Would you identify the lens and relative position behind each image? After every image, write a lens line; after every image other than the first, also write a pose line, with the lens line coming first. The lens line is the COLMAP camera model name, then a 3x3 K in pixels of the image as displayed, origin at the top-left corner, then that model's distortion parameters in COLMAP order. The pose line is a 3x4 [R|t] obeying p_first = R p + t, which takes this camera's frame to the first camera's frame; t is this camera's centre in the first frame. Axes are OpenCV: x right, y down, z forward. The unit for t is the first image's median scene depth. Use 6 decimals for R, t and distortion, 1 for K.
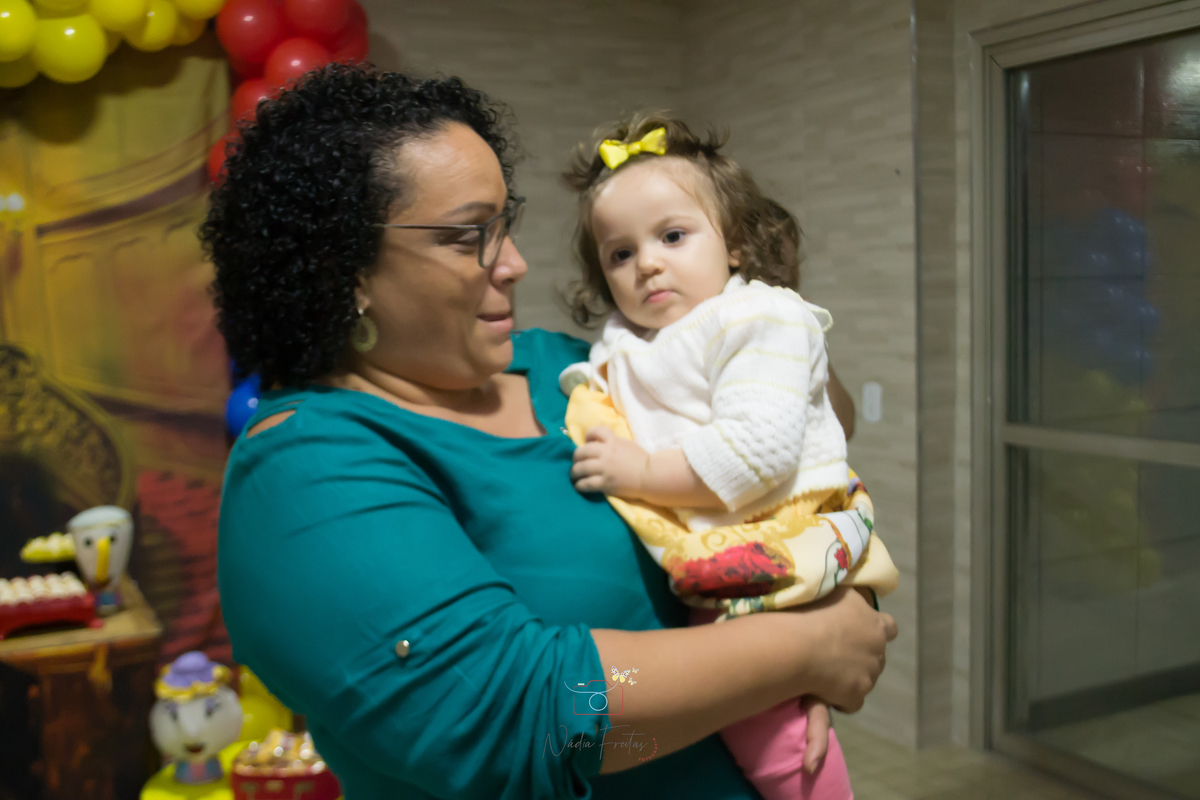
lens RADIAL K [[1269.9, 0, 591.5], [0, 1269.9, 426.4], [0, 0, 1]] dist [-0.056144, 0.000525]
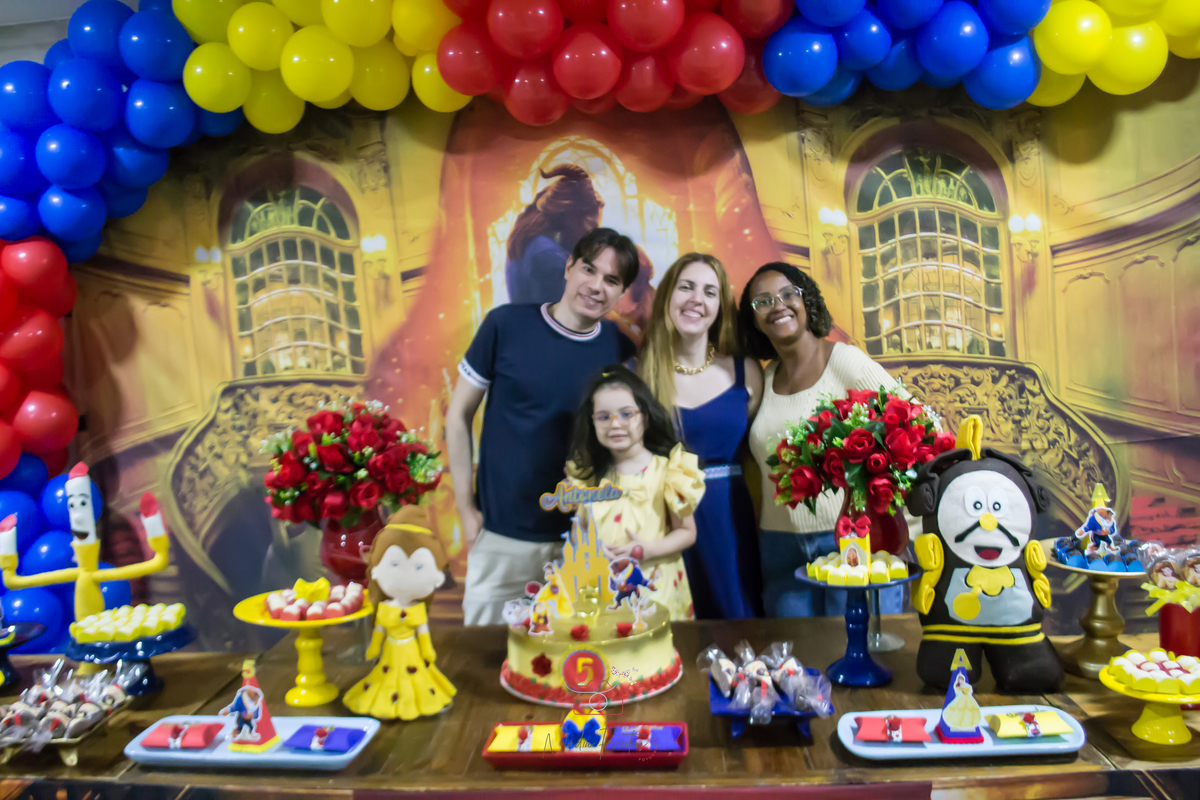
lens RADIAL K [[973.1, 0, 600.8], [0, 973.1, 431.2], [0, 0, 1]] dist [-0.069084, 0.001450]
pose [[0.867889, 0.047049, -0.494525, -0.365009], [-0.041083, 0.998893, 0.022934, -0.014218], [0.495056, 0.000413, 0.868861, 0.155189]]
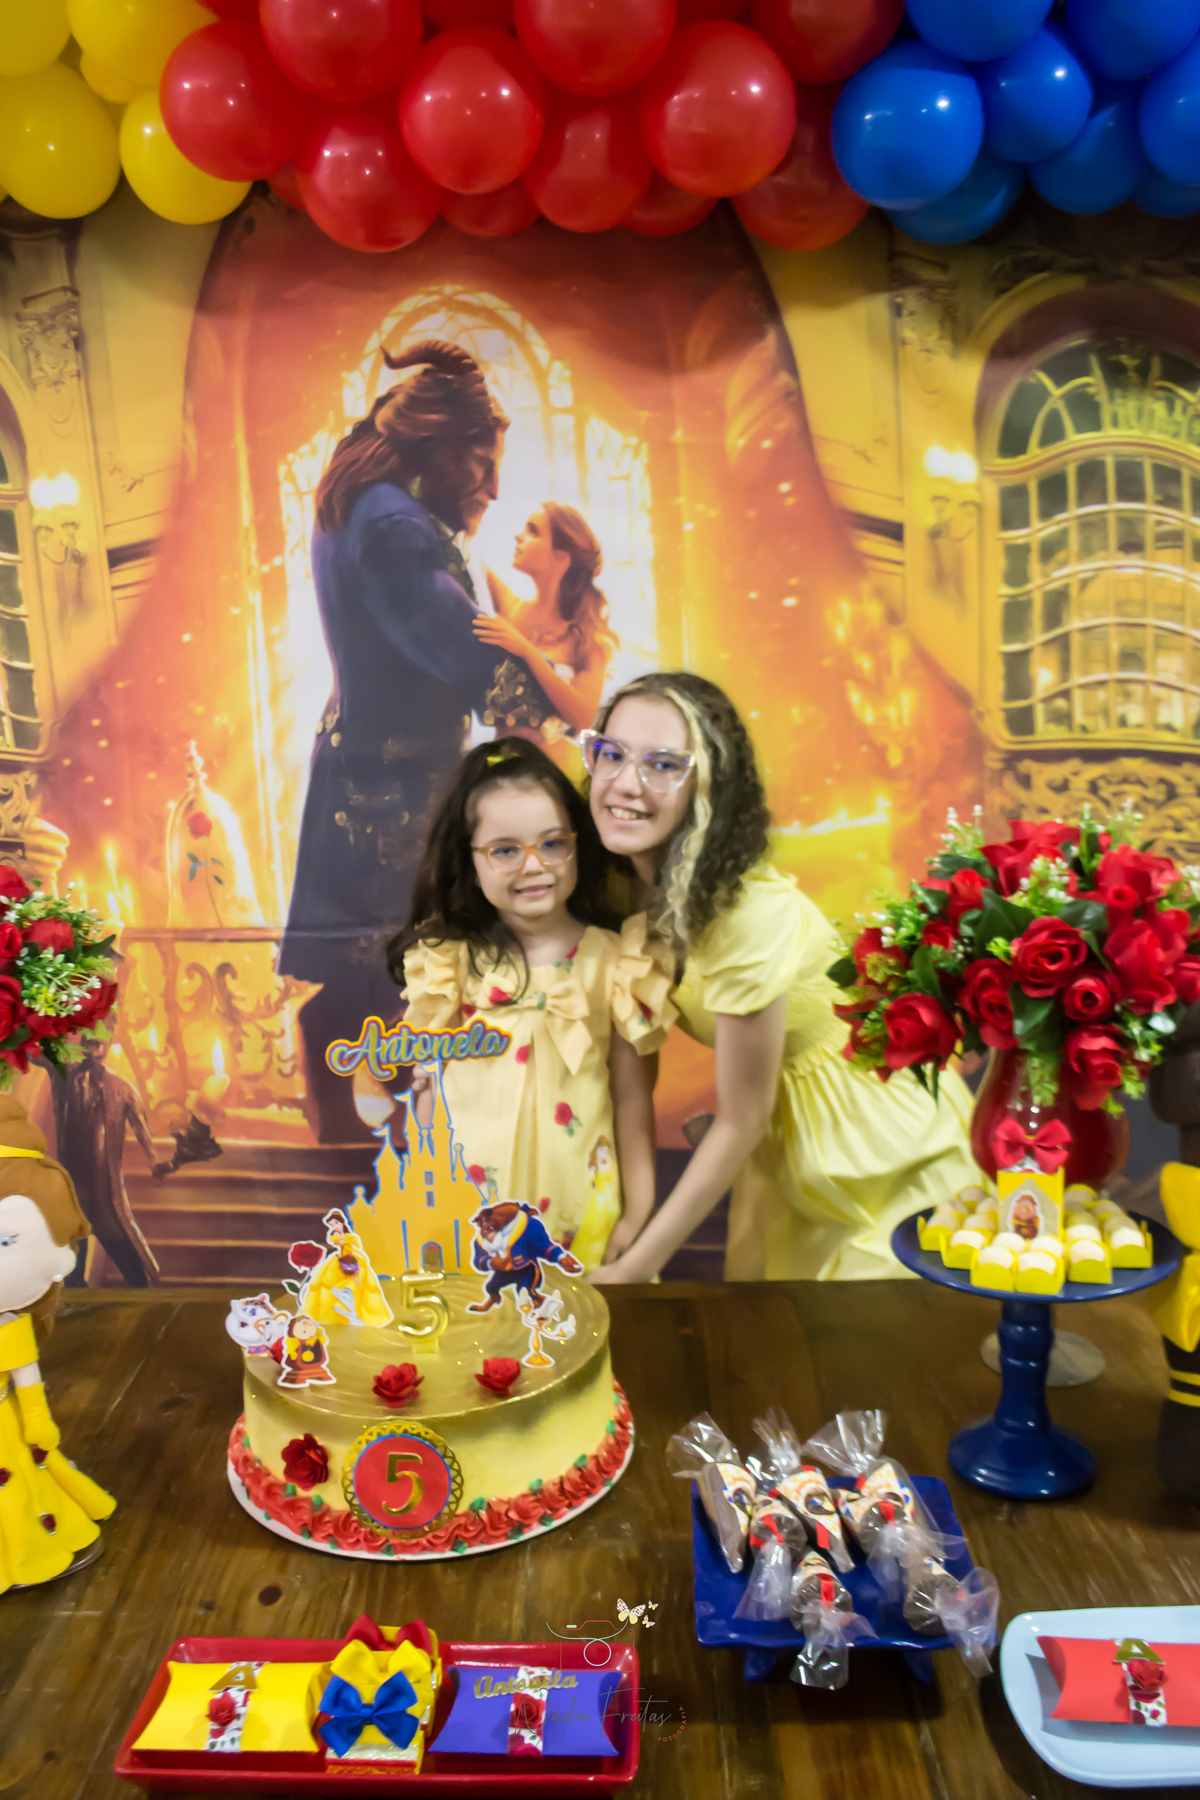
lens RADIAL K [[1446.1, 0, 631.9], [0, 1446.1, 939.3], [0, 0, 1]] dist [-0.080371, -0.000734]
pose [[0.897520, 0.100271, -0.429422, -0.438938], [-0.063959, 0.993108, 0.098214, -0.030144], [0.436311, -0.060684, 0.897747, 0.317997]]
